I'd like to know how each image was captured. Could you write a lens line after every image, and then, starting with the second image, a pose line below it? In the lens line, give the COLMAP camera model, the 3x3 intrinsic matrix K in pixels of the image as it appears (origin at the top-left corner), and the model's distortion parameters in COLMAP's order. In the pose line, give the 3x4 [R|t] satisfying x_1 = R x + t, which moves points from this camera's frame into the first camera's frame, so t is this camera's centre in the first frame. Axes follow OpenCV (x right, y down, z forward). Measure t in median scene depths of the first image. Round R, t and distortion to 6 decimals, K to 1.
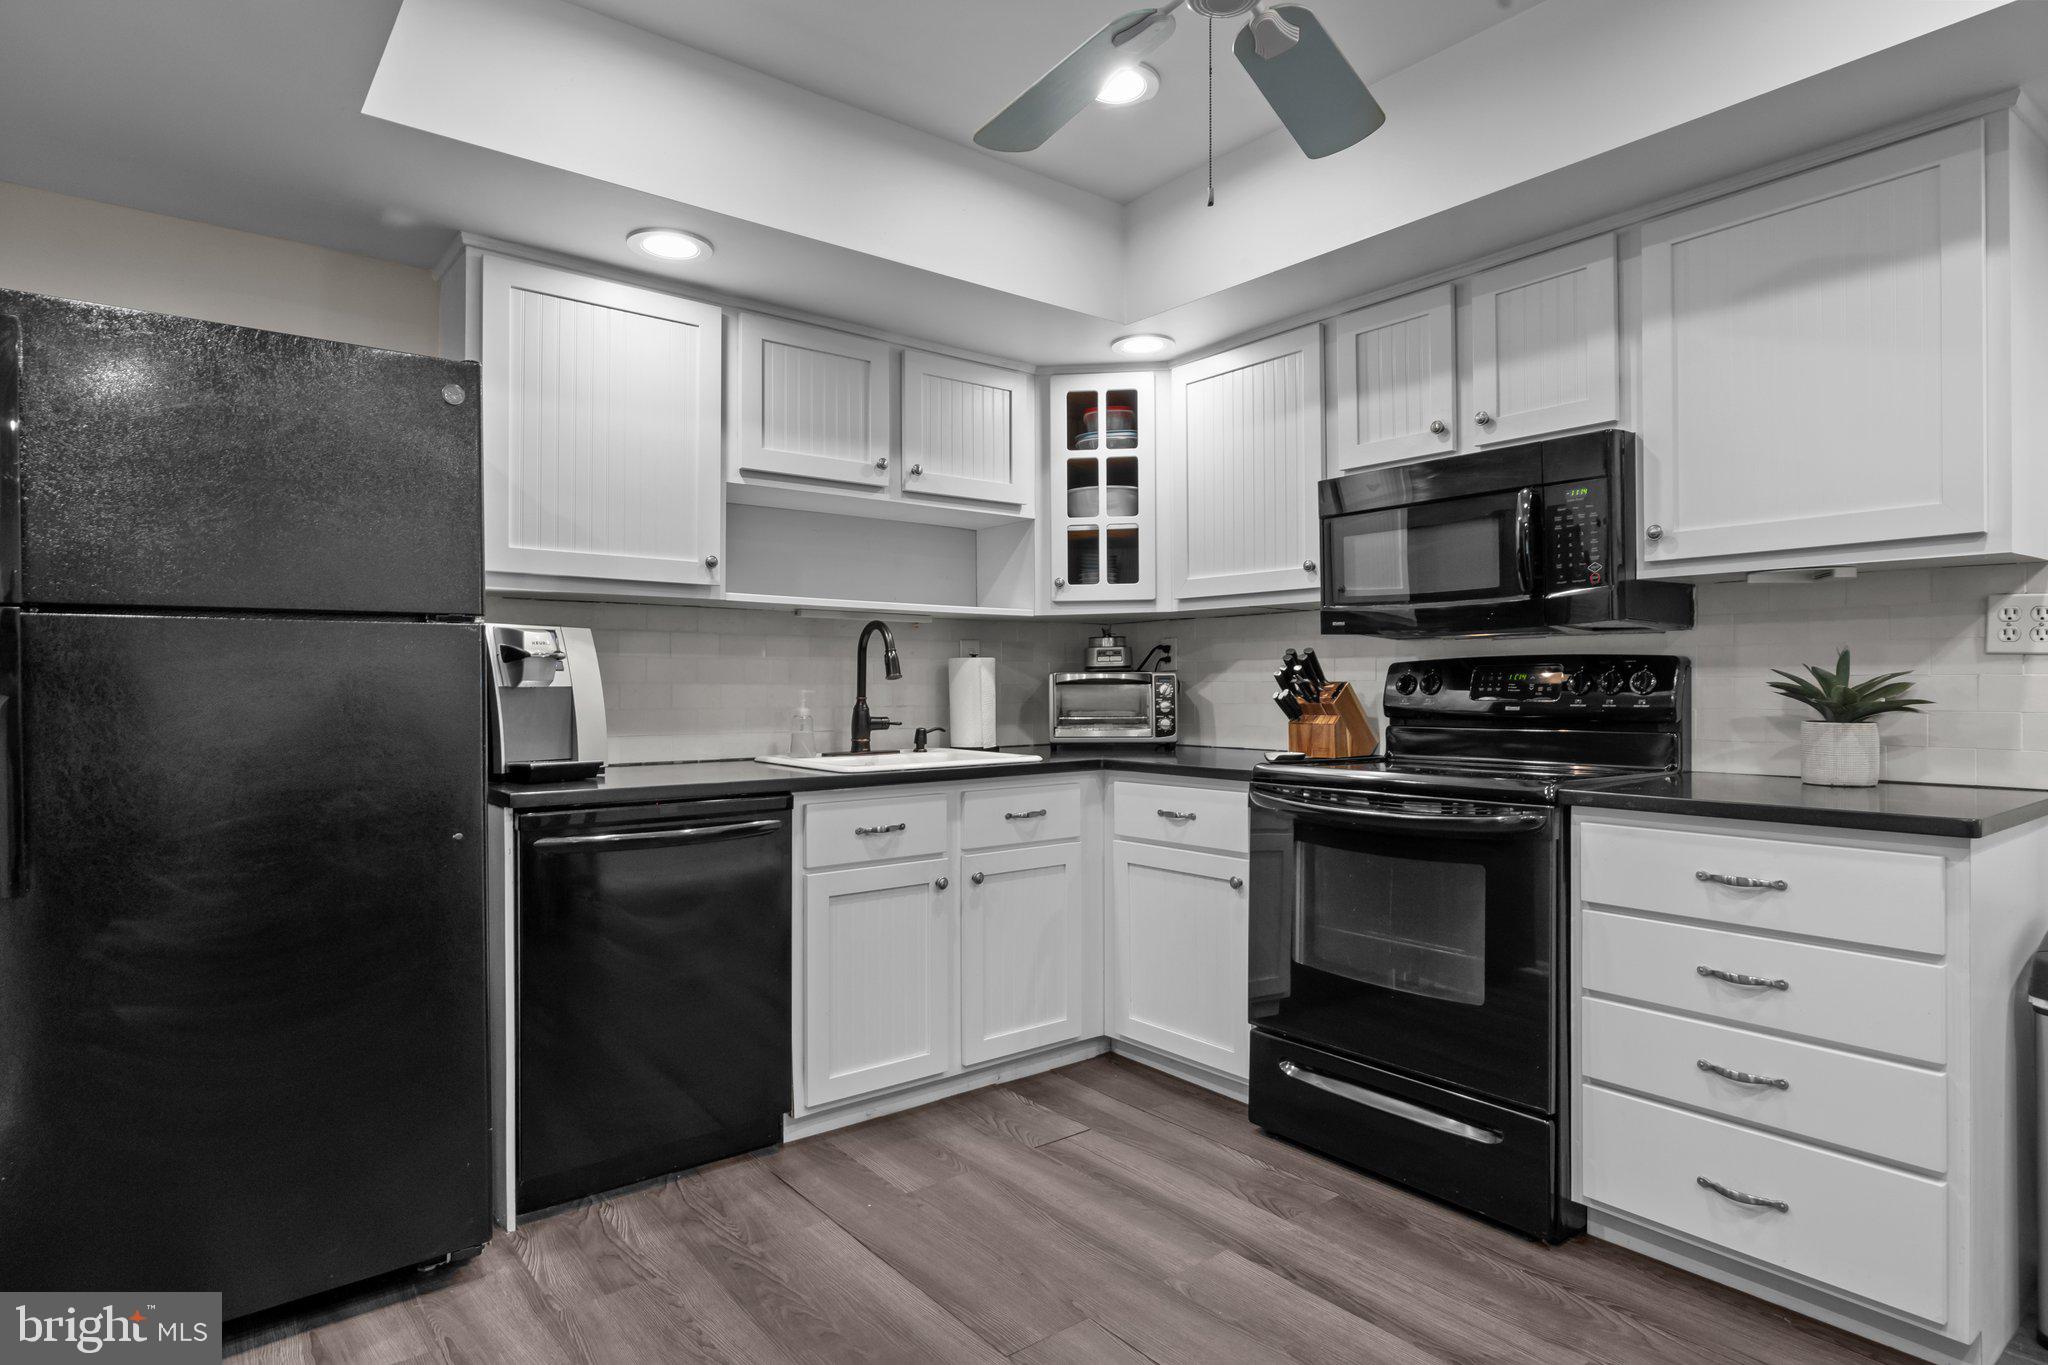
lens RADIAL K [[1110.9, 0, 1031.4], [0, 1110.9, 681.7], [0, 0, 1]] dist [0.002501, -0.000353]
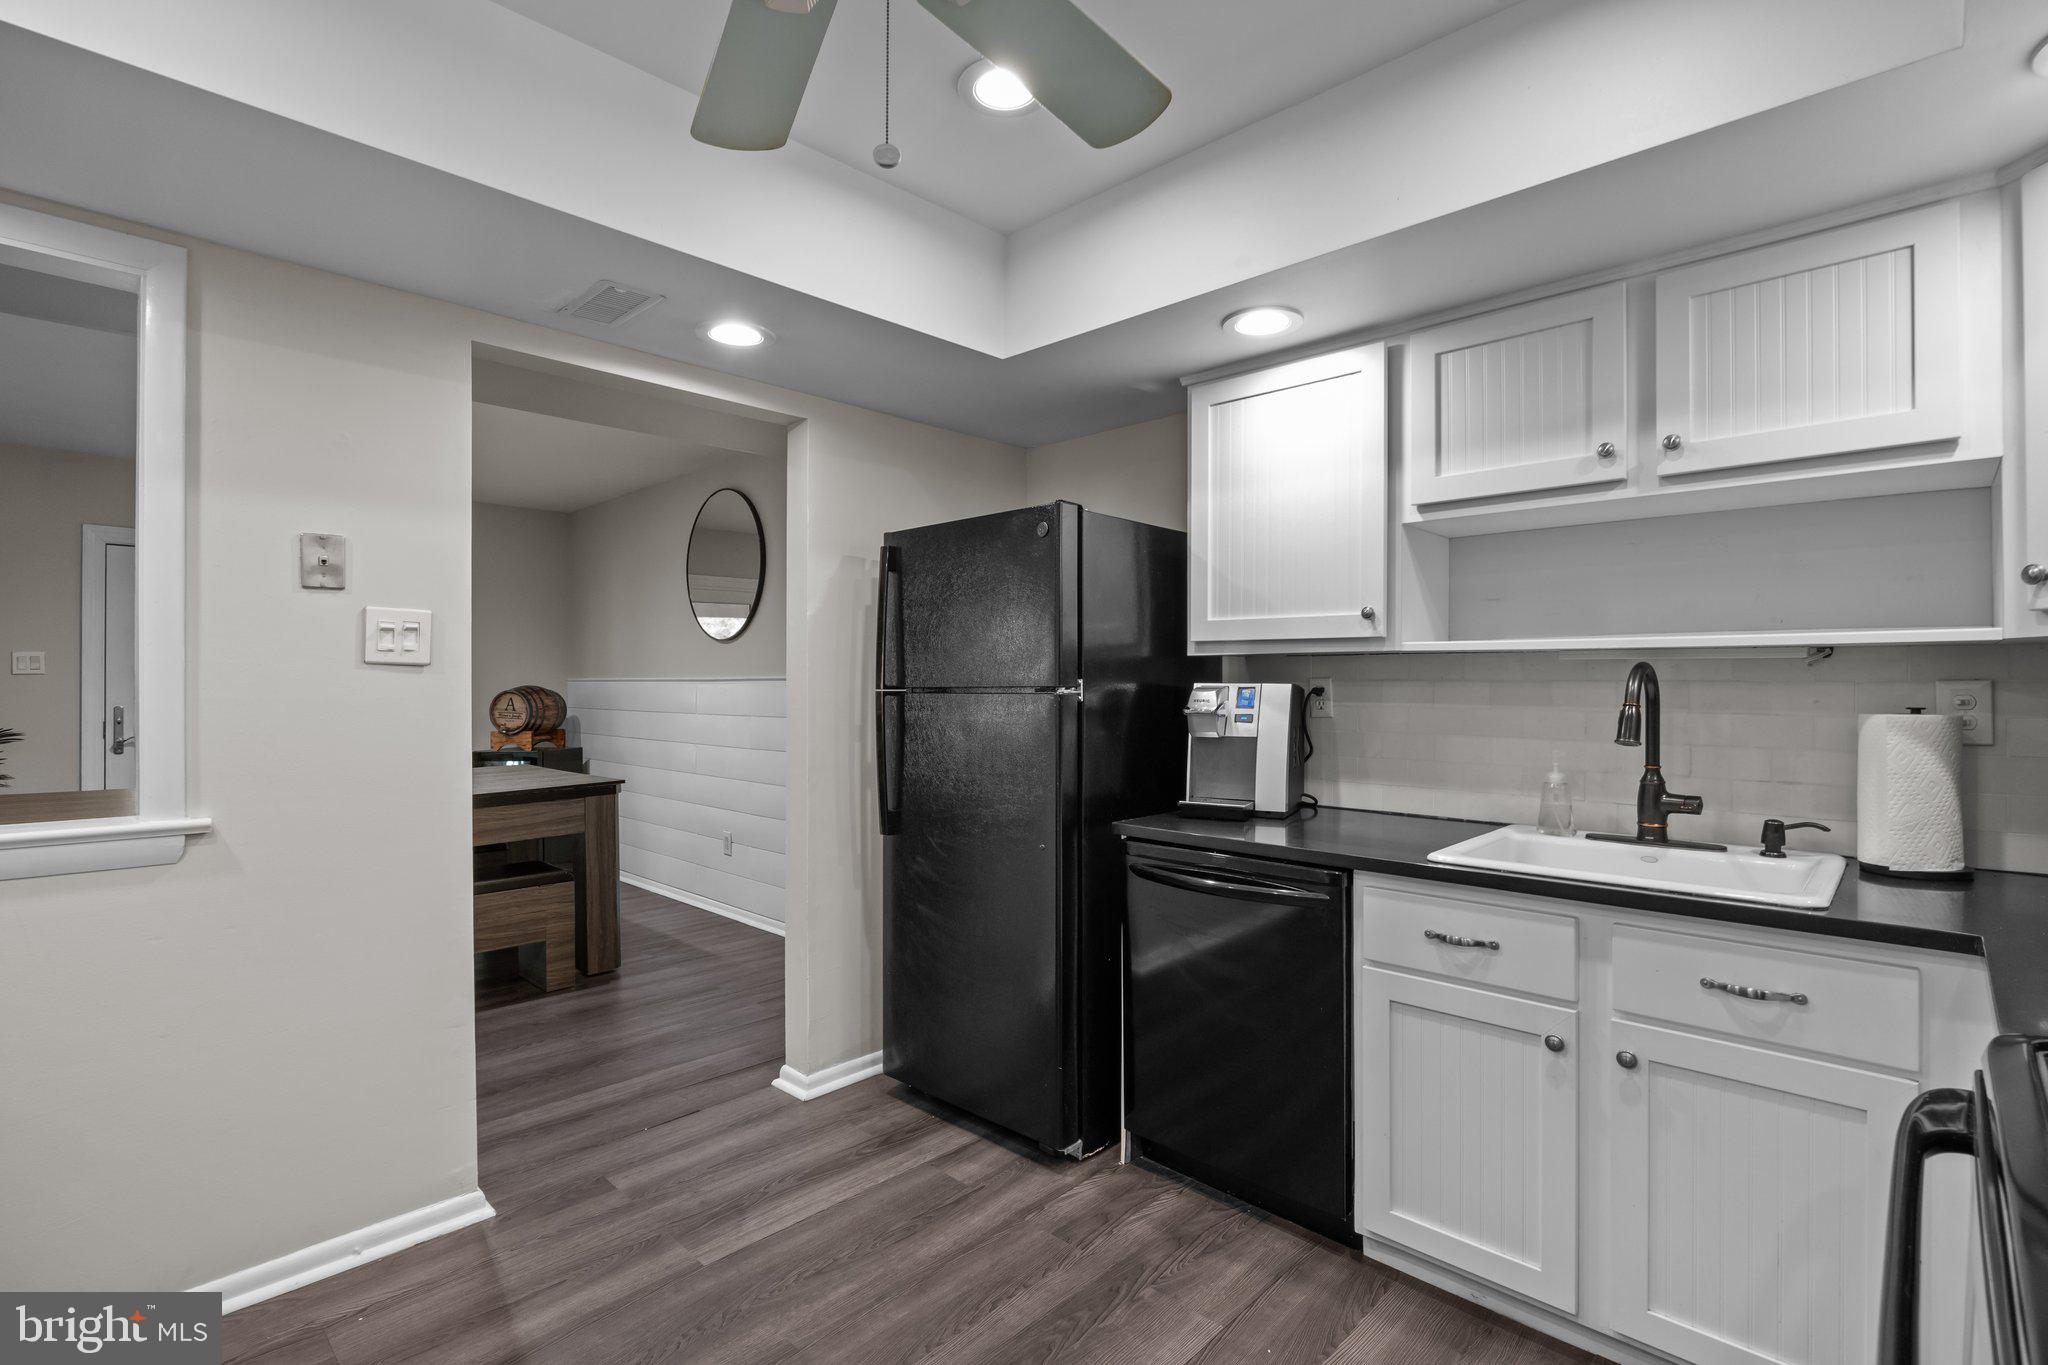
lens RADIAL K [[946.9, 0, 1028.1], [0, 946.9, 676.6], [0, 0, 1]] dist [-0.014698, 0.000551]
pose [[0.133040, -0.001709, -0.991109, 0.557052], [0.001790, 0.999997, -0.001484, -0.060987], [0.991109, -0.001576, 0.133043, 0.700599]]
